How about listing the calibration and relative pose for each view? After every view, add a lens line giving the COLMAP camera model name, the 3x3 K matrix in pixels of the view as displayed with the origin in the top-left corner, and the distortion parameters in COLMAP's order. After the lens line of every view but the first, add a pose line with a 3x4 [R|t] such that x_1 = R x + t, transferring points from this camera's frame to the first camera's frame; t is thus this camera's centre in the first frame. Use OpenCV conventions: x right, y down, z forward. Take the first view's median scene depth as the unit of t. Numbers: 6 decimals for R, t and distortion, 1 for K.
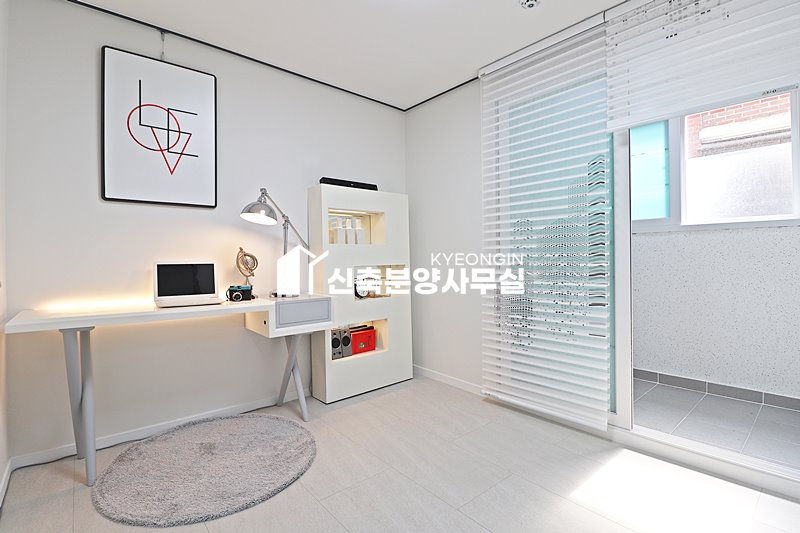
lens RADIAL K [[373.4, 0, 398.8], [0, 373.4, 260.9], [0, 0, 1]] dist [-0.004797, -0.000310]
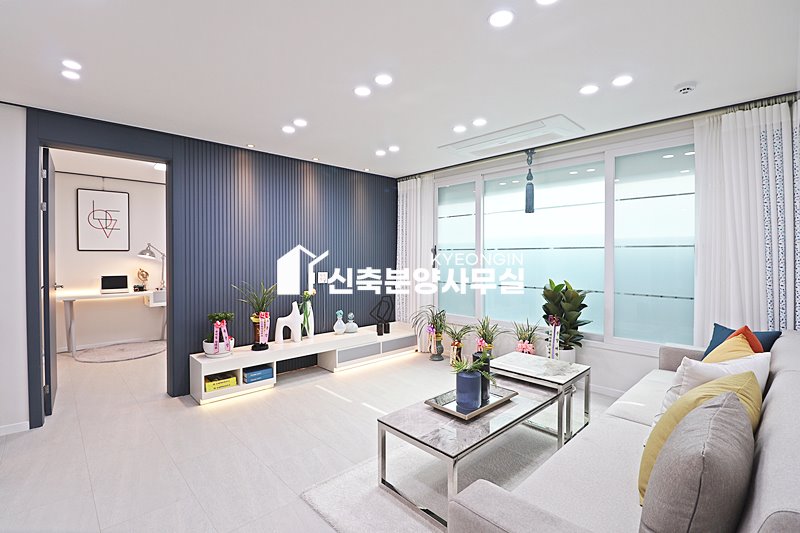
lens RADIAL K [[373.4, 0, 400.6], [0, 373.4, 263.4], [0, 0, 1]] dist [-0.004797, -0.000310]
pose [[0.999477, 0.006236, 0.031733, 1.156113], [-0.006788, 0.999827, 0.017328, -0.122215], [-0.031619, -0.017534, 0.999346, -1.402715]]
